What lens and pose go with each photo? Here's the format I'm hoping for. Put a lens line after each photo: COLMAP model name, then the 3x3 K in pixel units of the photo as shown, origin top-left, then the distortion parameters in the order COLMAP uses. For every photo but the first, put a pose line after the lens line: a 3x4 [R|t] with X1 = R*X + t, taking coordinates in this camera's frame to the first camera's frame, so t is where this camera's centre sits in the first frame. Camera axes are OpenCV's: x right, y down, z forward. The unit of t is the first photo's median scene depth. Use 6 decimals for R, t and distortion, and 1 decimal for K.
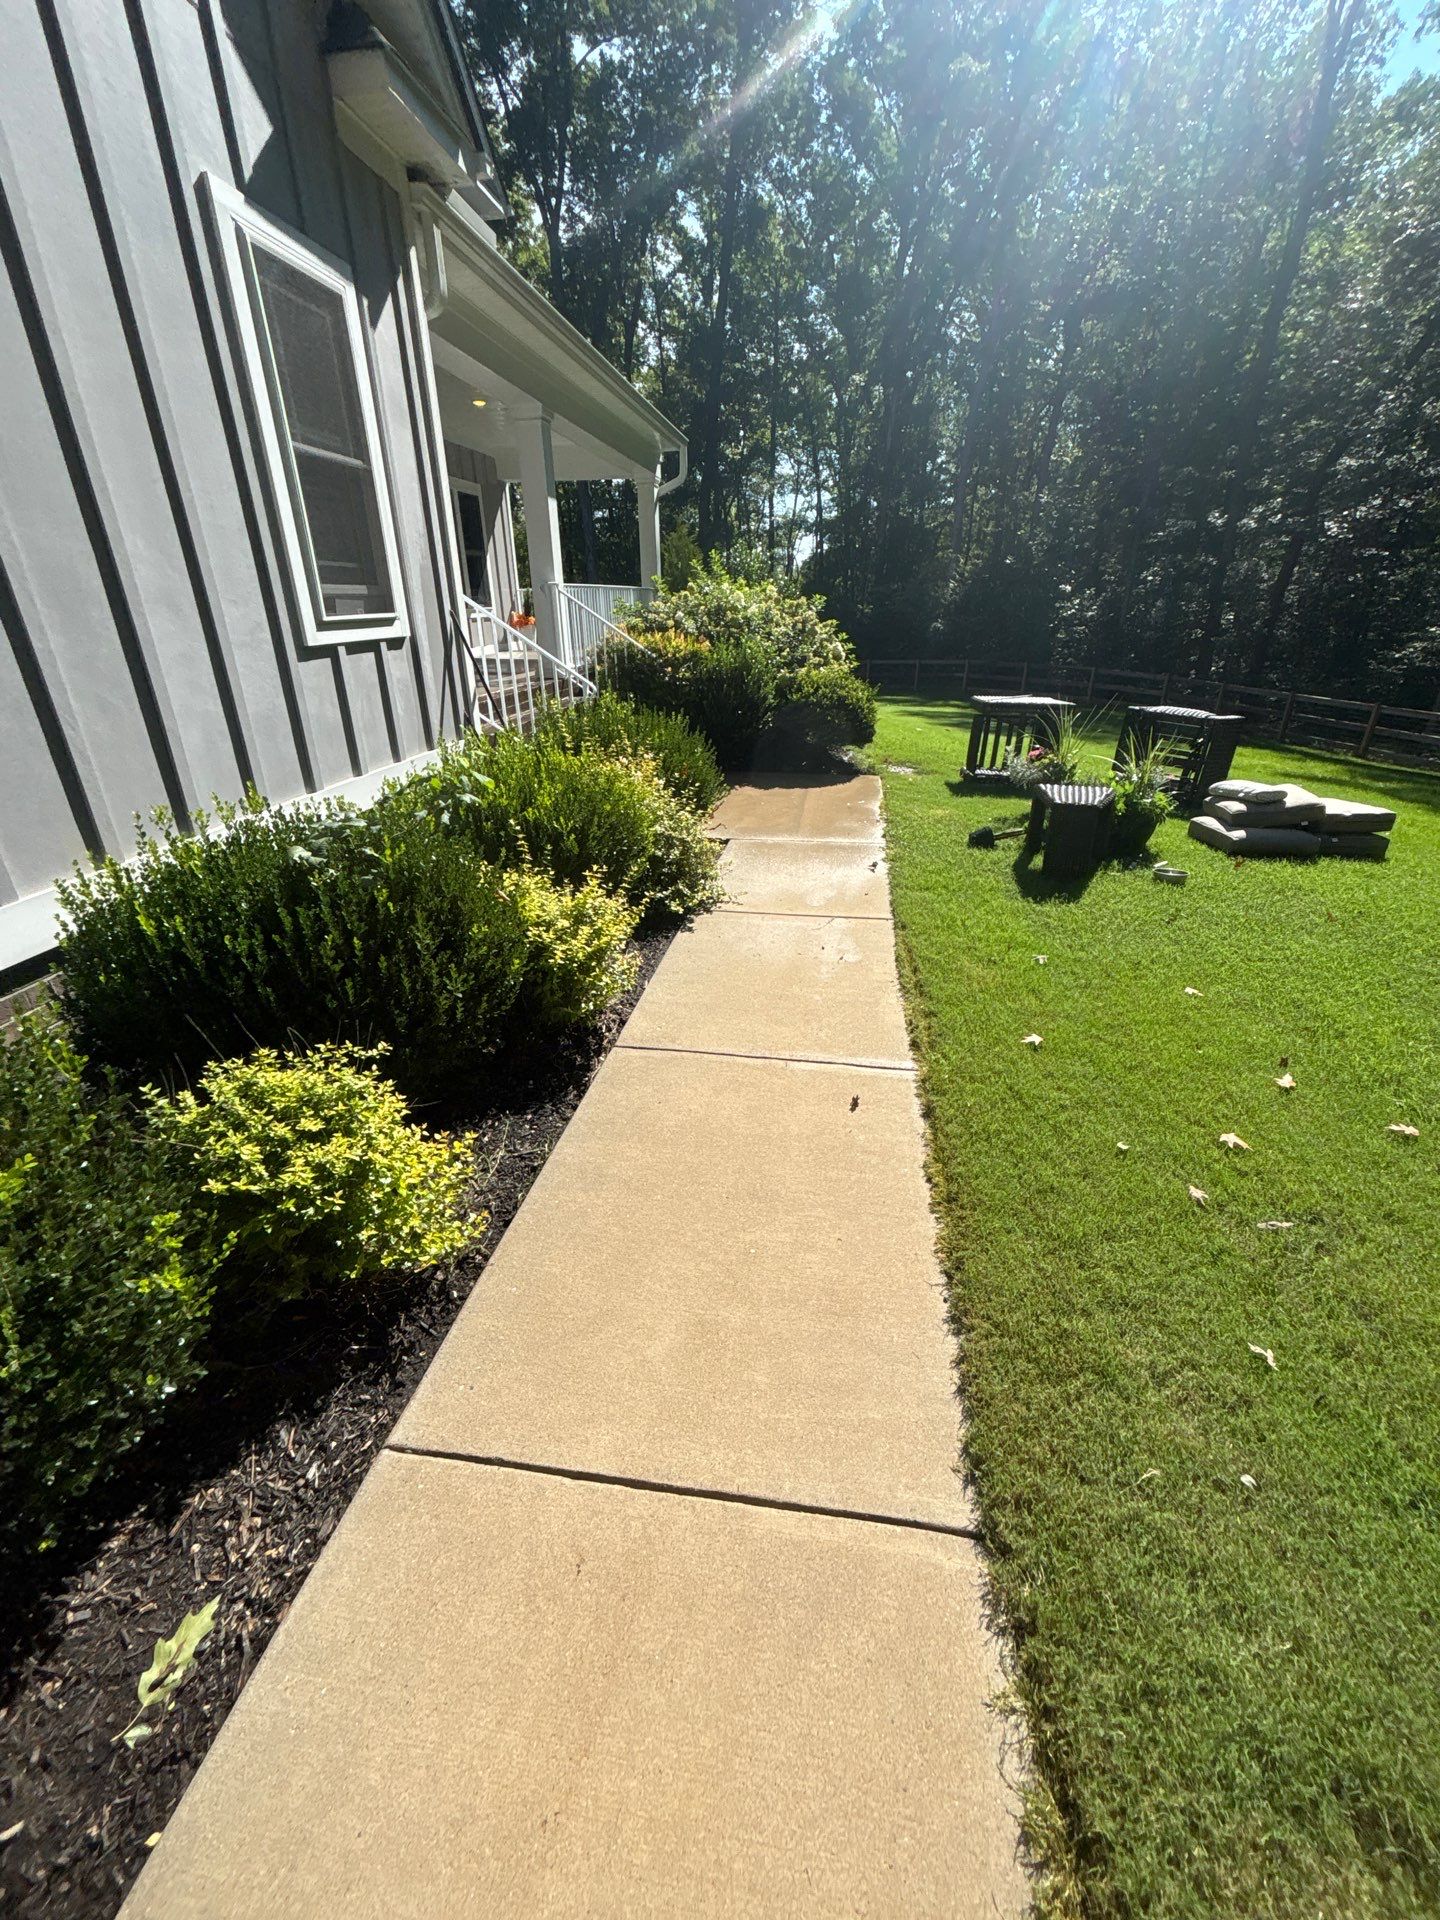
lens RADIAL K [[755.7, 0, 720.0], [0, 755.7, 960.0], [0, 0, 1]] dist [0.008795, 0.000138]
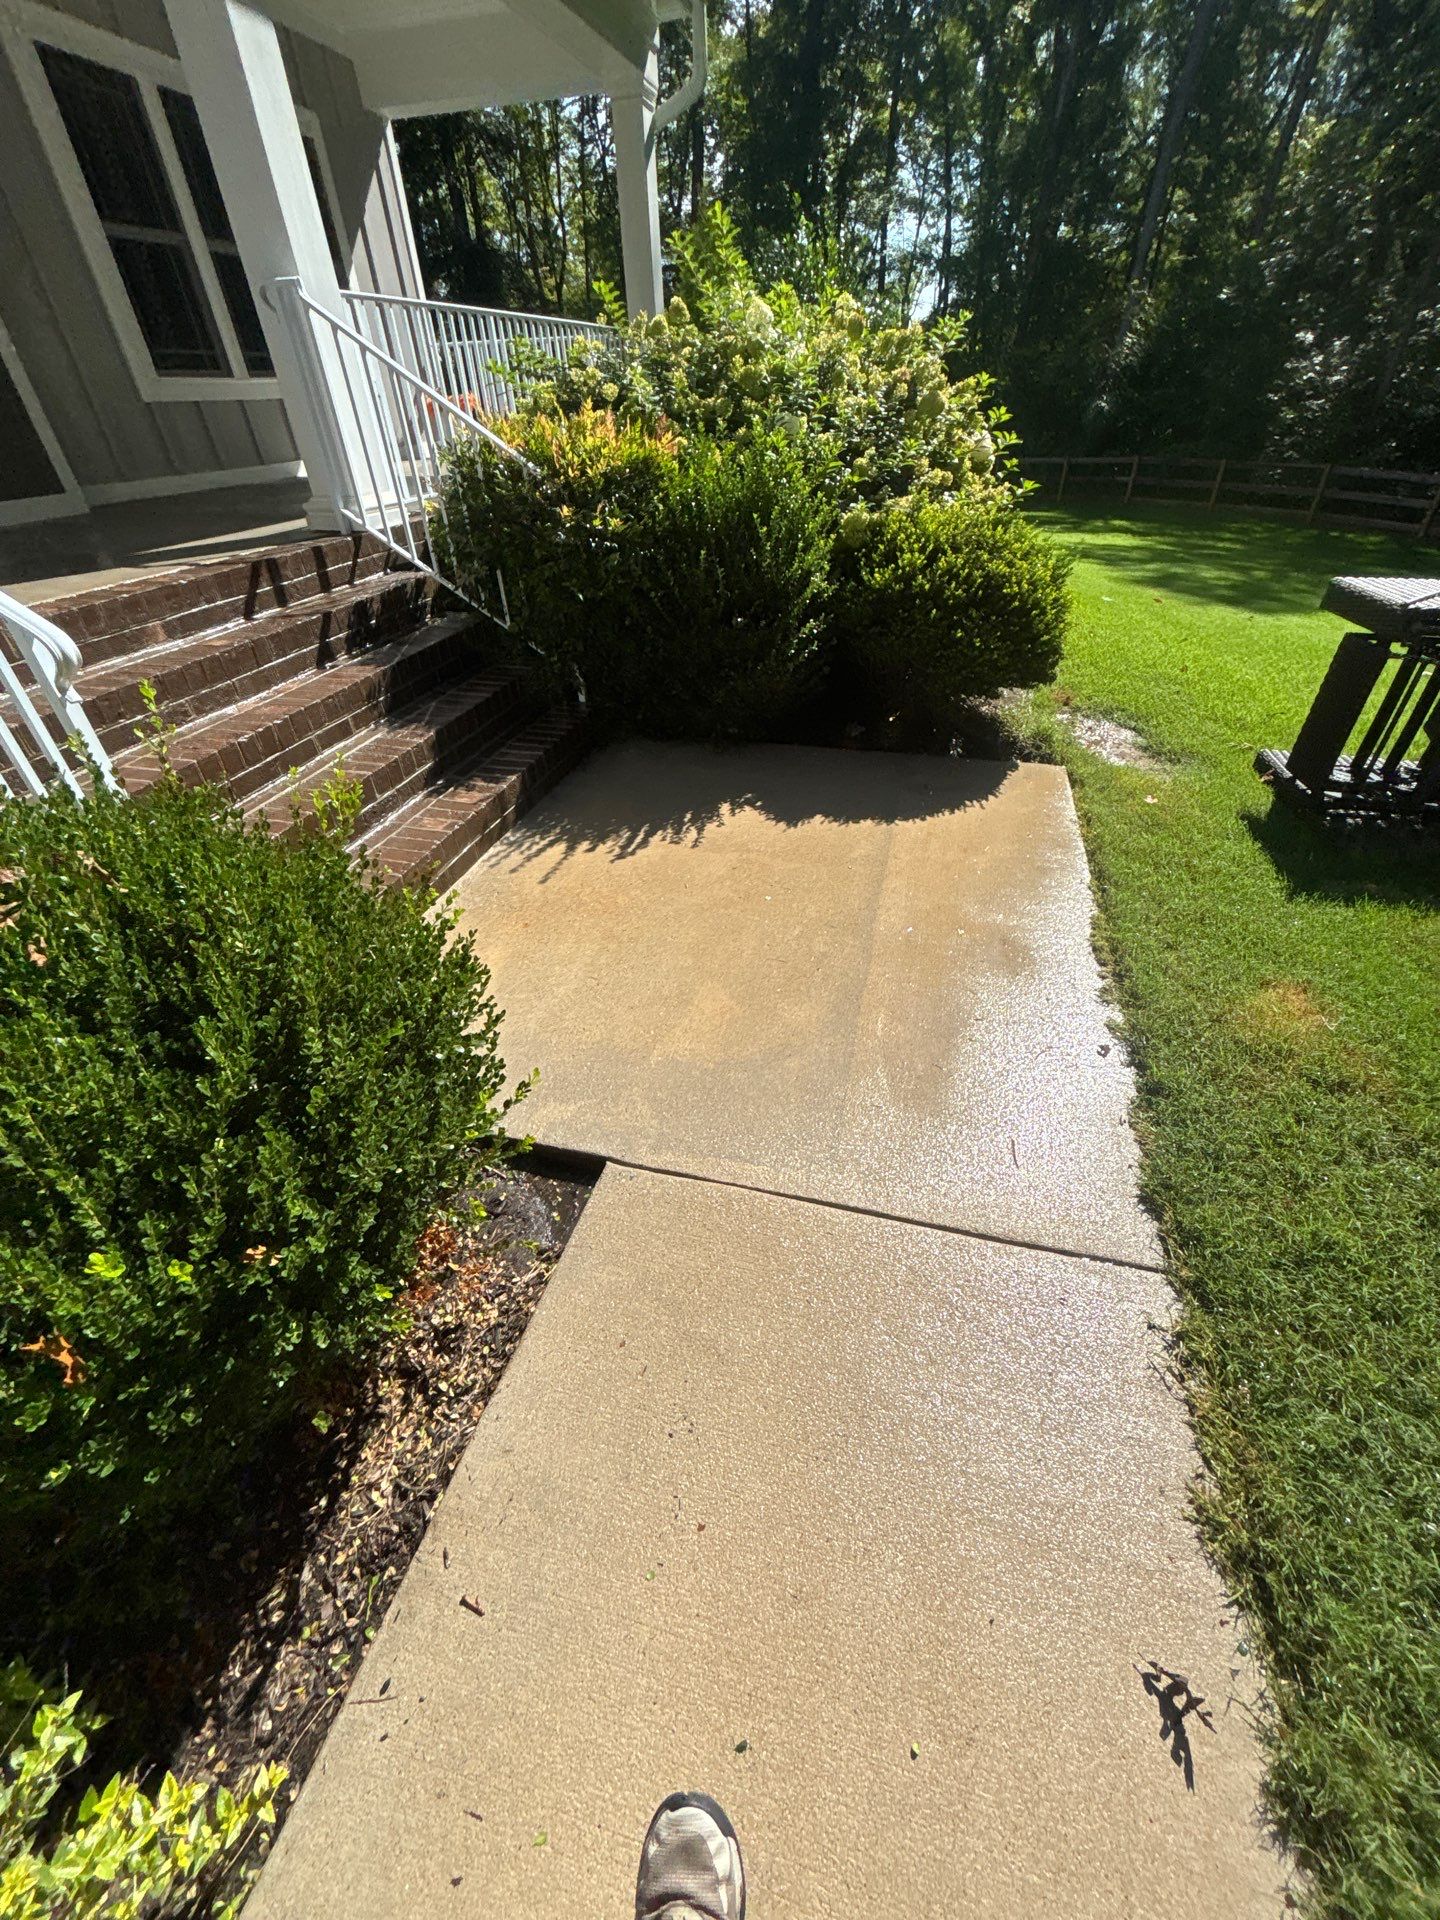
lens RADIAL K [[765.9, 0, 728.6], [0, 765.9, 948.2], [0, 0, 1]] dist [-0.000880, 0.010286]
pose [[0.995141, 0.041496, -0.089289, 0.056521], [-0.024009, 0.981745, 0.188680, -0.201122], [0.095488, -0.185619, 0.977971, 0.484651]]
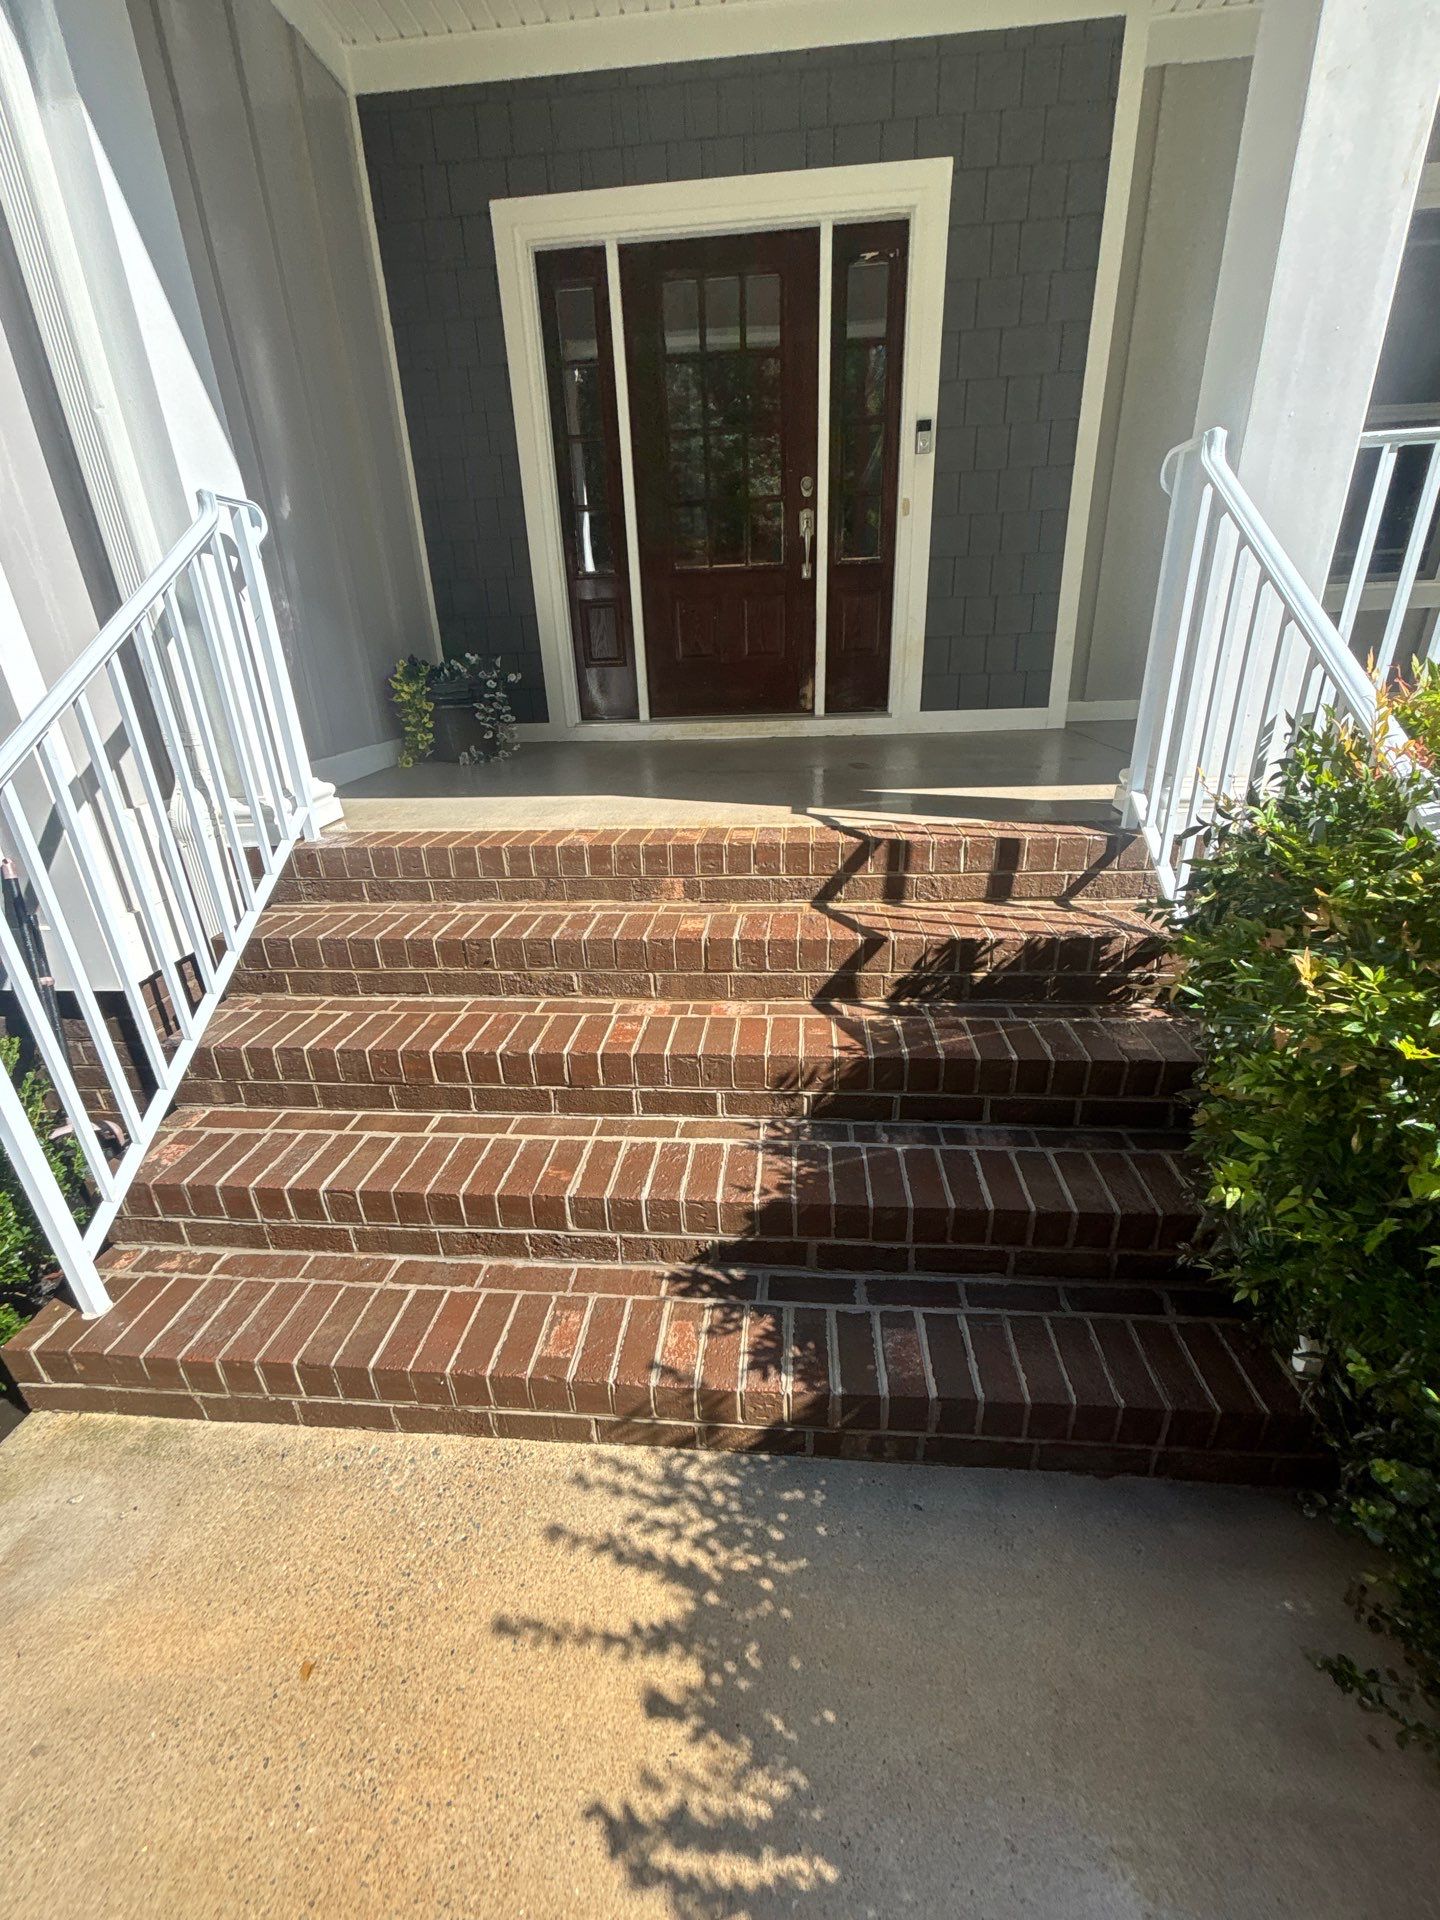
lens RADIAL K [[765.6, 0, 720.0], [0, 765.6, 960.0], [0, 0, 1]] dist [-0.000791, -0.000704]
pose [[0.057099, 0.403565, -0.913168, 0.030674], [-0.397125, 0.848366, 0.350095, -0.339884], [0.915986, 0.342652, 0.208706, 0.768334]]
